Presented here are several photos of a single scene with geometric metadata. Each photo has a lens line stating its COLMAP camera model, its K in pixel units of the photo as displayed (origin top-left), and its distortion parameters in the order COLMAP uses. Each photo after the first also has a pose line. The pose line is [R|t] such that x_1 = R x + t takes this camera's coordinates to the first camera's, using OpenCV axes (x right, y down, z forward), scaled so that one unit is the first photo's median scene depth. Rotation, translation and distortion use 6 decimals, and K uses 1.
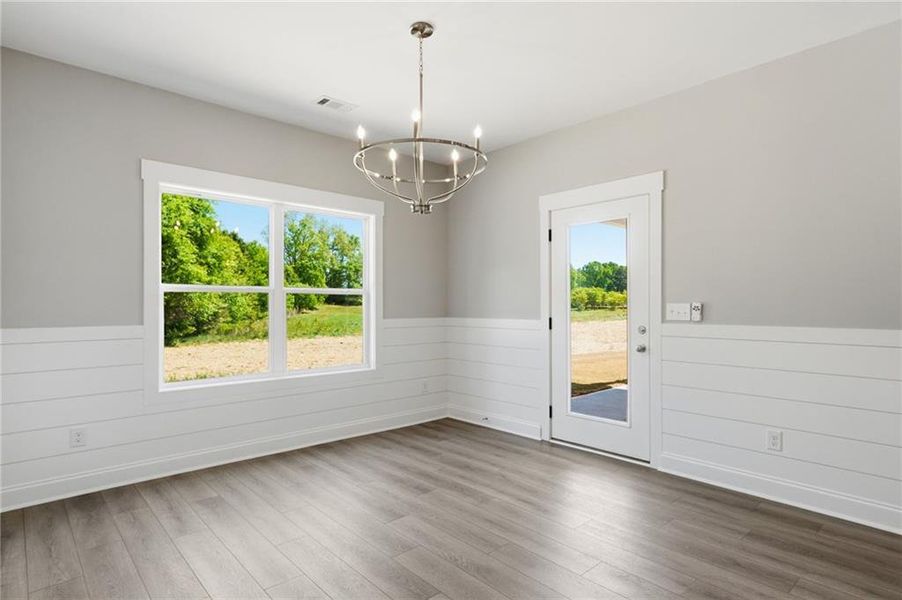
lens RADIAL K [[473.0, 0, 474.5], [0, 473.0, 300.4], [0, 0, 1]] dist [0.028804, 0.000055]
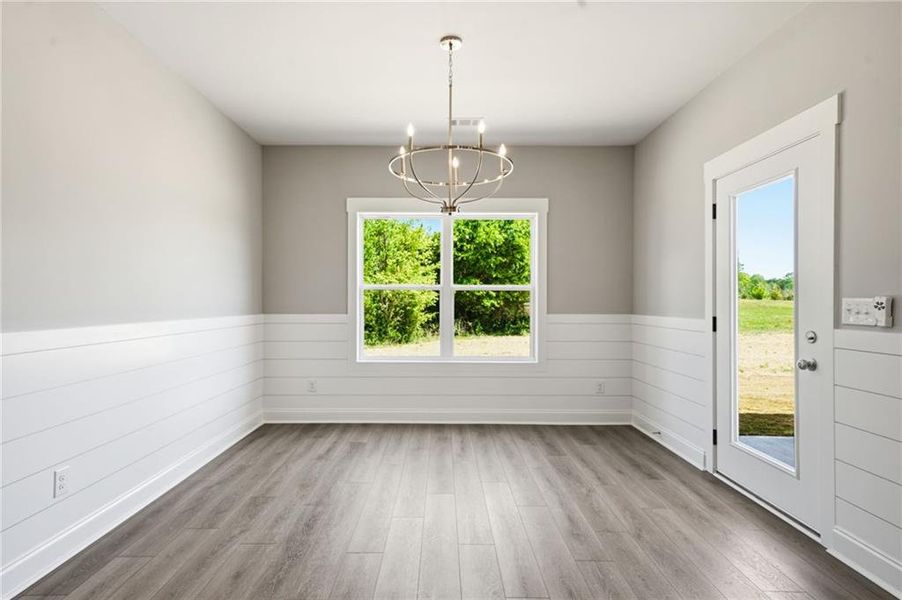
lens RADIAL K [[473.0, 0, 453.3], [0, 473.0, 298.7], [0, 0, 1]] dist [0.028804, 0.000055]
pose [[0.739384, -0.001937, -0.673281, 0.400824], [0.004858, 0.999985, 0.002458, 0.002901], [0.673266, -0.005088, 0.739383, 0.137612]]
